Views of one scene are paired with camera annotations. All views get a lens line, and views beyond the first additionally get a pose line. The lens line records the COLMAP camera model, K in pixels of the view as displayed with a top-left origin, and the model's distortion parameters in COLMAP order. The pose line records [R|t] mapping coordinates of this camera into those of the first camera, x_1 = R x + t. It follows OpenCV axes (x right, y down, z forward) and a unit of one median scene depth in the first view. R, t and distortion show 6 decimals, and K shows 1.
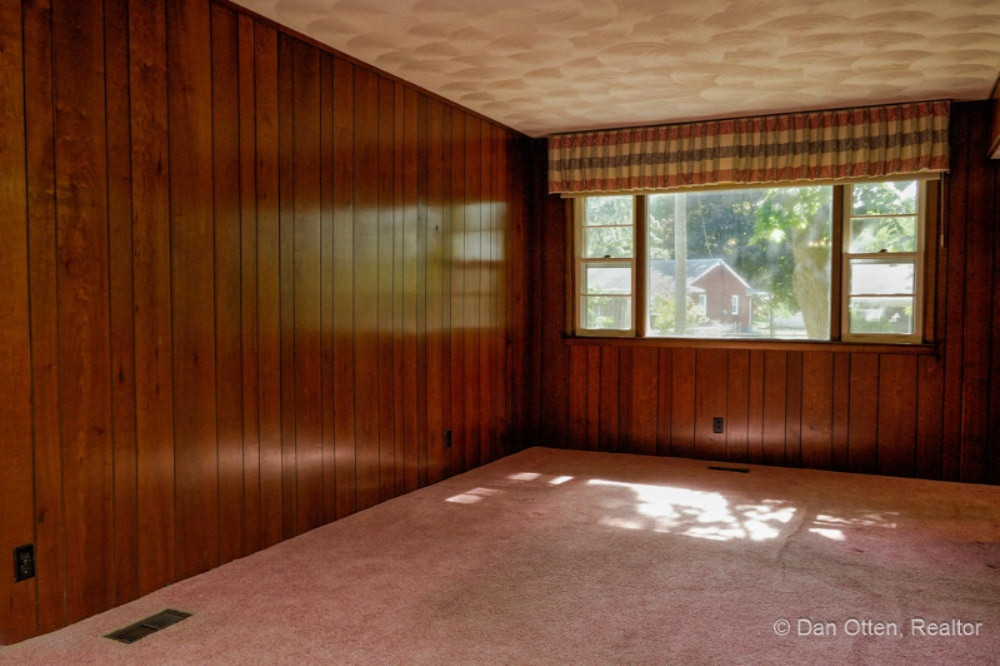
lens RADIAL K [[907.4, 0, 500.4], [0, 907.4, 344.5], [0, 0, 1]] dist [-0.005981, 0.023215]
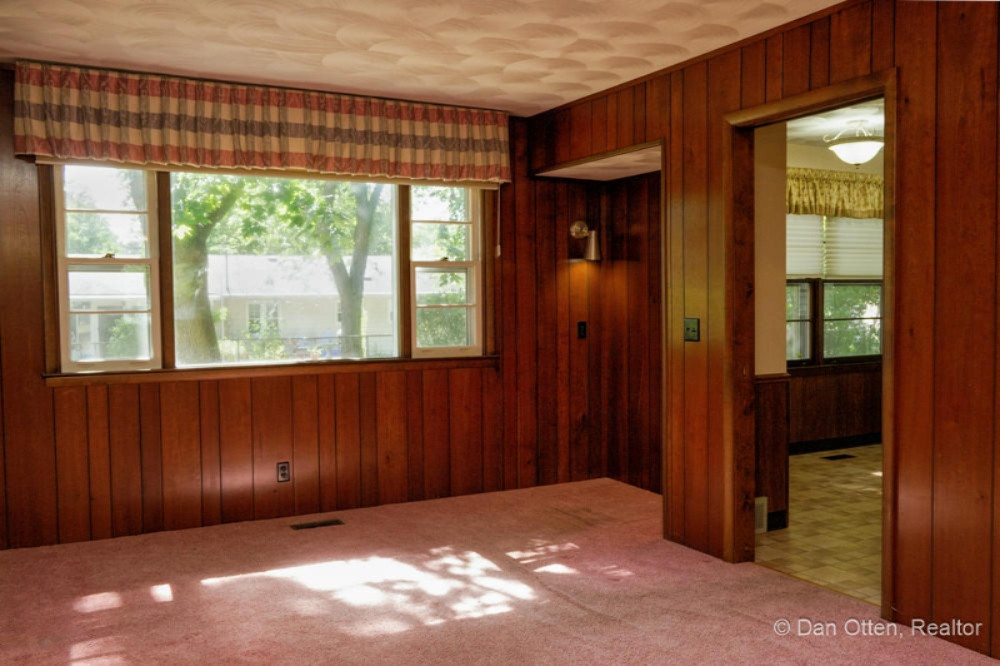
lens RADIAL K [[907.4, 0, 500.4], [0, 907.4, 344.5], [0, 0, 1]] dist [-0.005981, 0.023215]
pose [[0.567923, -0.045028, 0.821849, -0.322775], [0.053427, 0.998413, 0.017782, -0.028858], [-0.821346, 0.033810, 0.569428, 0.413093]]
